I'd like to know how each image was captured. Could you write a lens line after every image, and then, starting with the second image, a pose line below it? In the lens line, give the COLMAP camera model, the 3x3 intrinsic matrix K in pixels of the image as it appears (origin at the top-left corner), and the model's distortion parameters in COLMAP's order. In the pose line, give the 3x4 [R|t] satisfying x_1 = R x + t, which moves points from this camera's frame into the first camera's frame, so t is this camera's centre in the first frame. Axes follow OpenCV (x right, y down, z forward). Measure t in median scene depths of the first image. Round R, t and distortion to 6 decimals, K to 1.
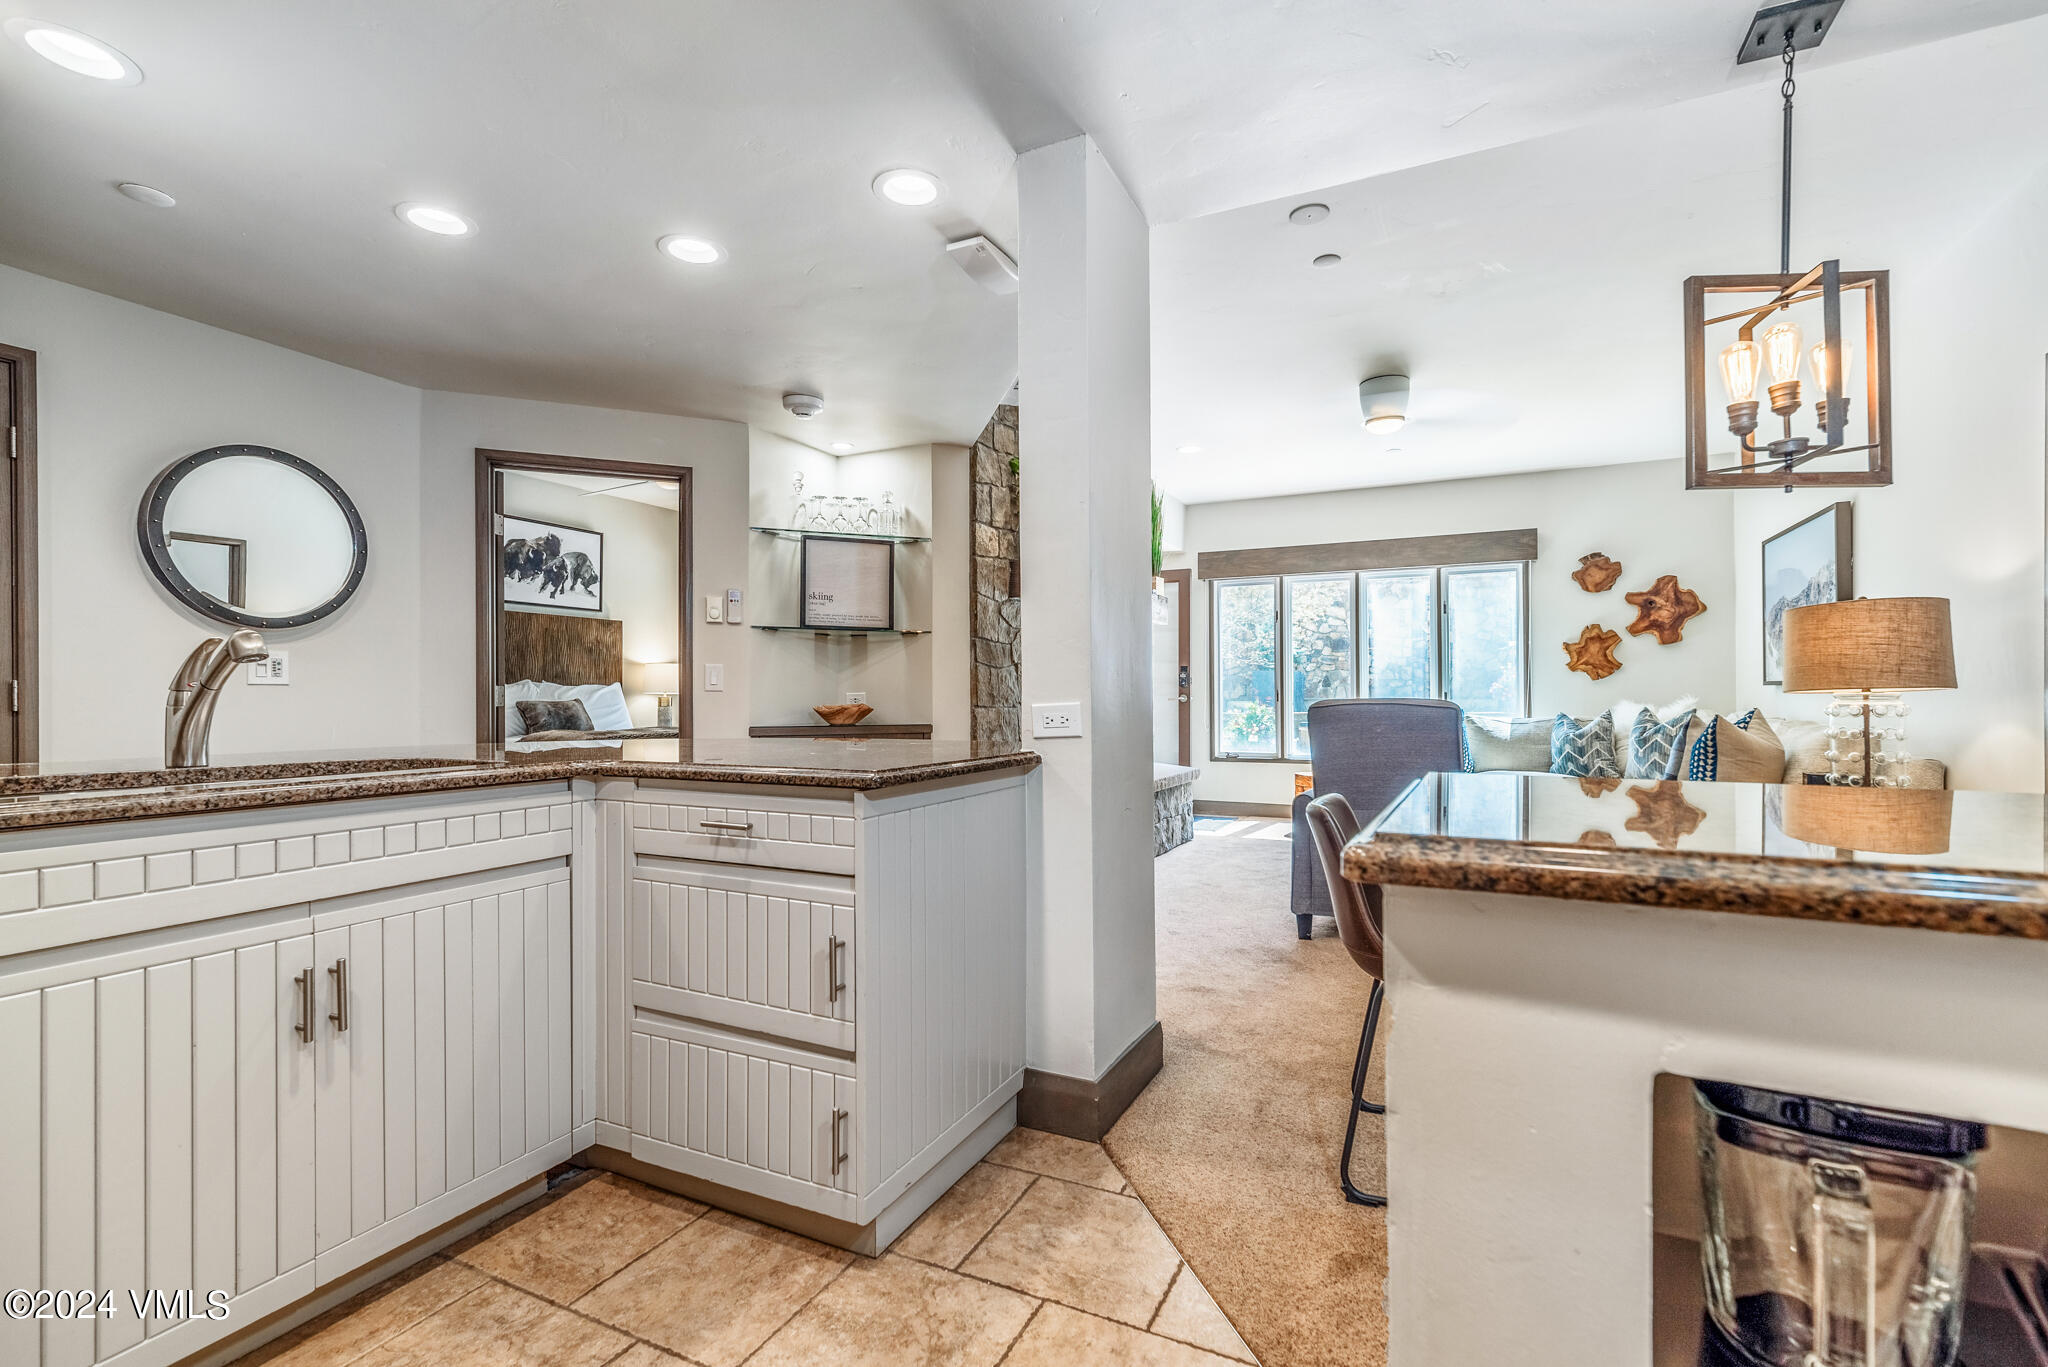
lens RADIAL K [[925.4, 0, 1028.0], [0, 925.4, 693.3], [0, 0, 1]] dist [0.015007, 0.000226]
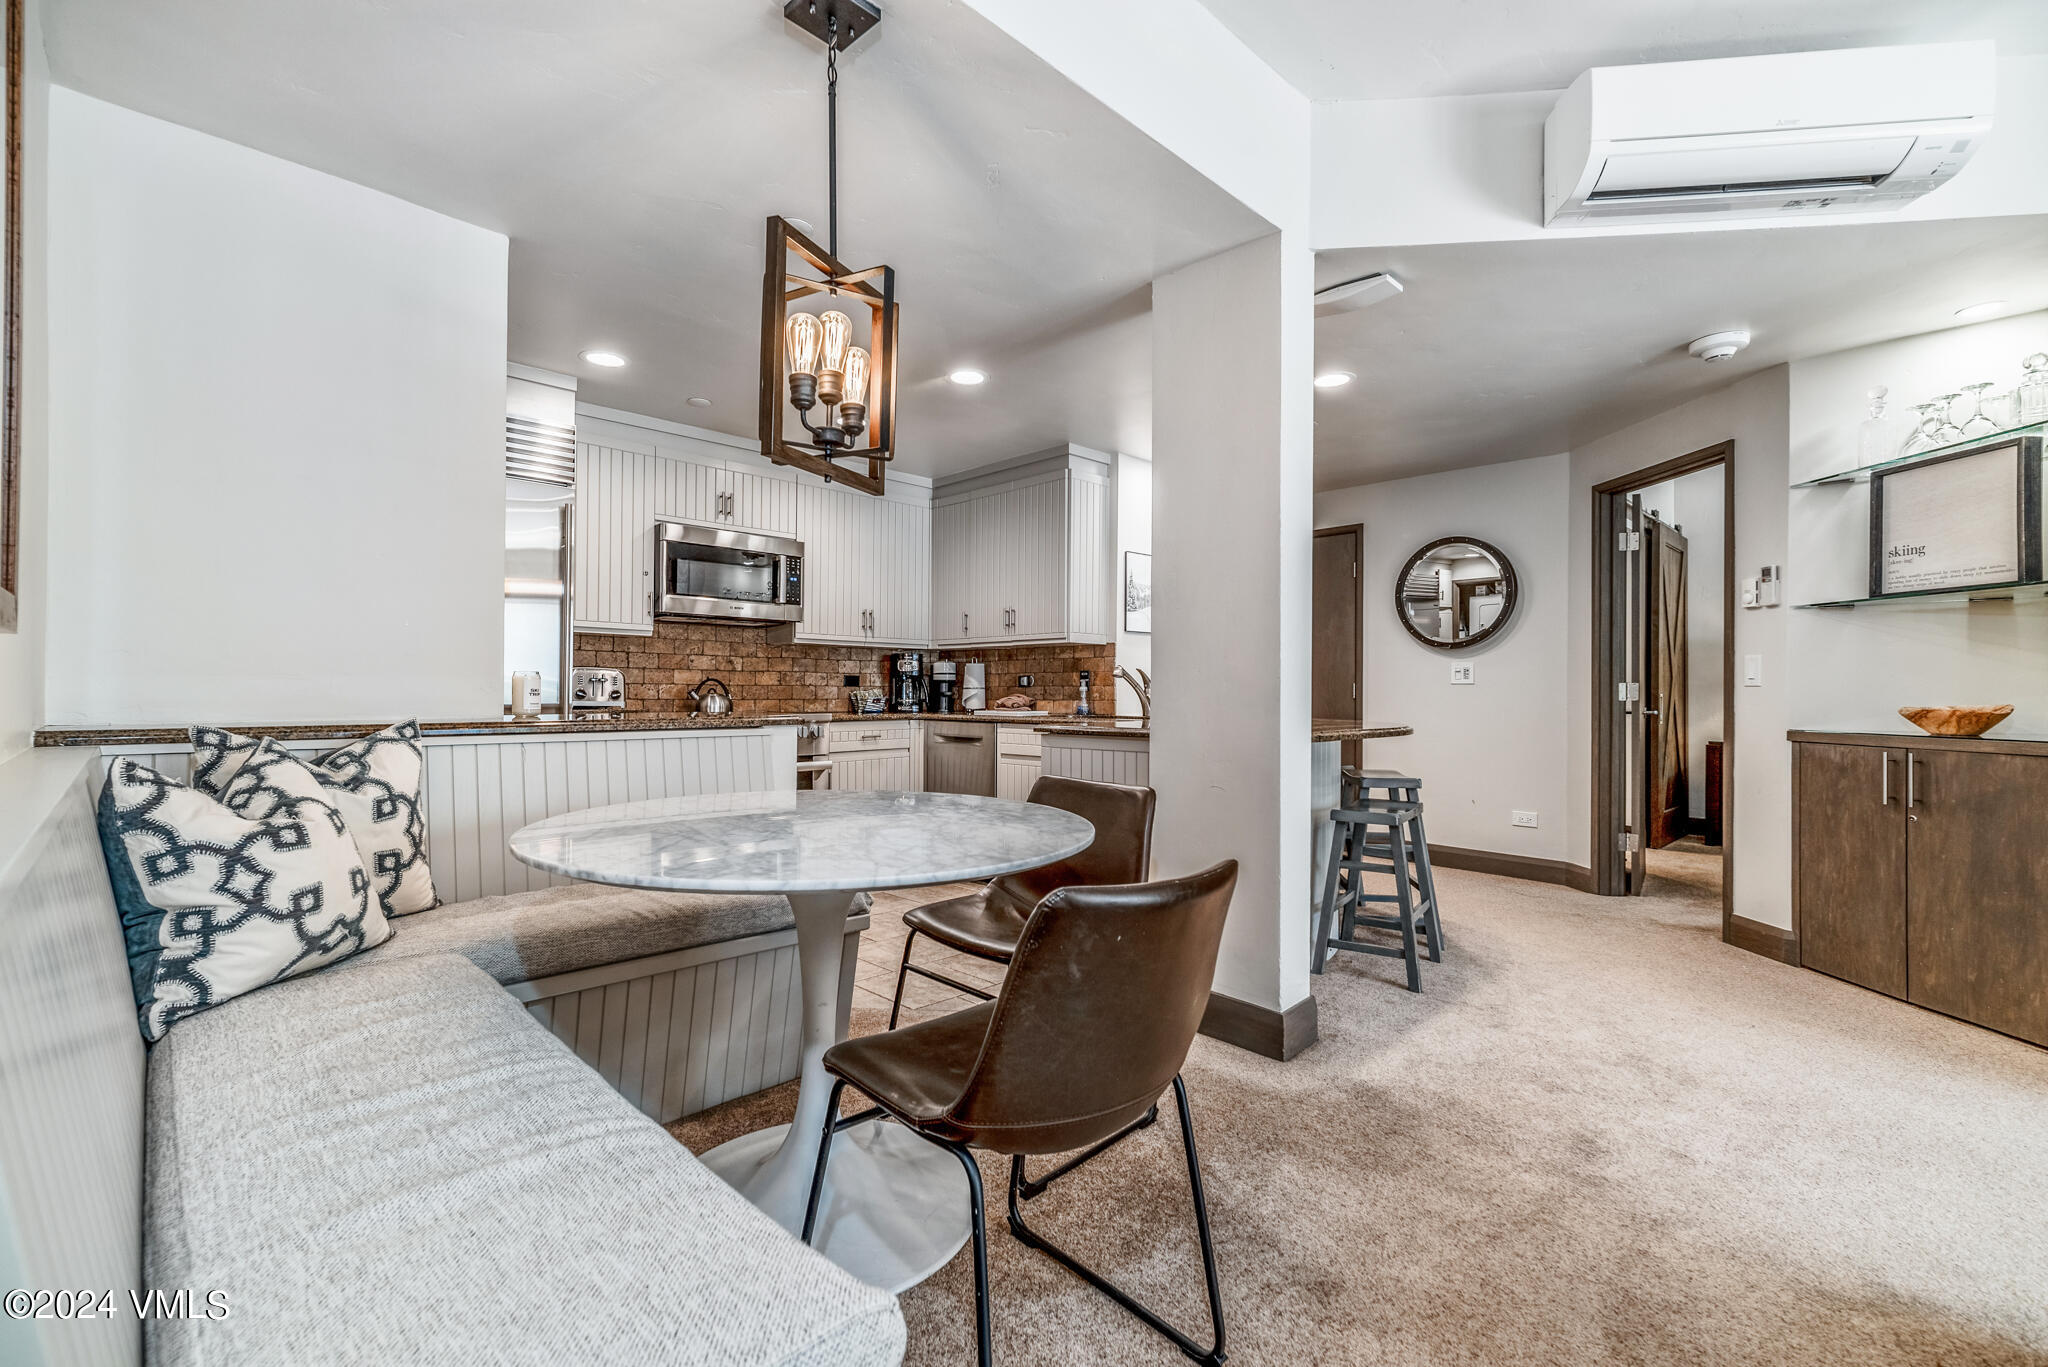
lens RADIAL K [[925.4, 0, 1025.4], [0, 925.4, 680.9], [0, 0, 1]] dist [0.015007, 0.000226]
pose [[-0.351333, -0.005512, -0.936234, 0.694323], [0.002221, 0.999975, -0.006721, -0.002517], [0.936248, -0.004440, -0.351312, 0.637178]]
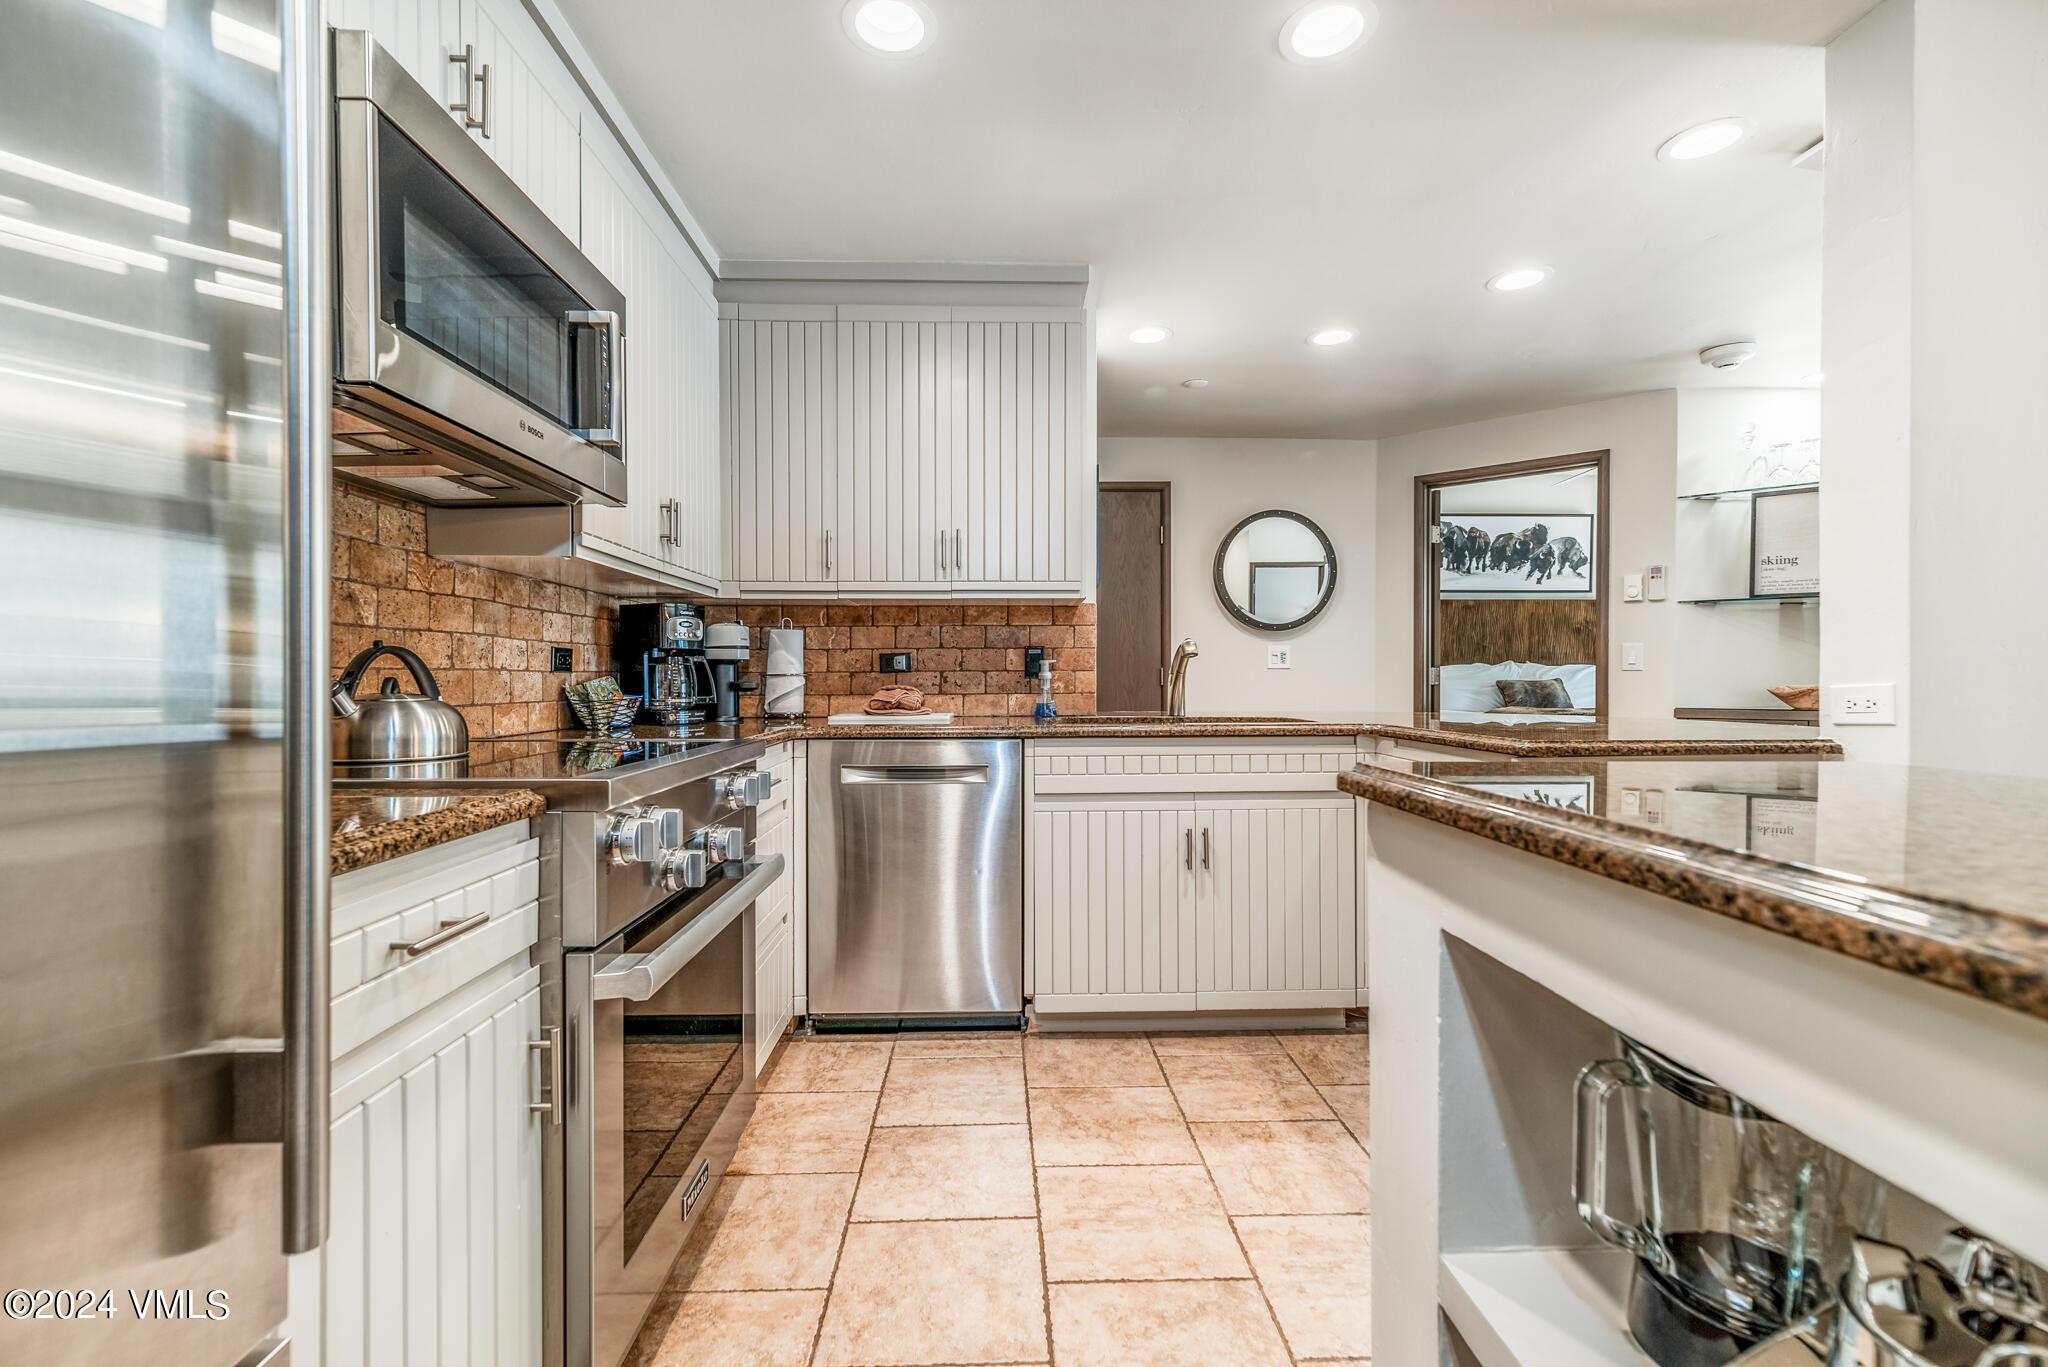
lens RADIAL K [[925.4, 0, 1026.9], [0, 925.4, 681.6], [0, 0, 1]] dist [0.015007, 0.000226]
pose [[0.471557, 0.004572, -0.881824, 0.222338], [0.004330, 0.999962, 0.007501, -0.000694], [0.881825, -0.007355, 0.471520, -0.037230]]
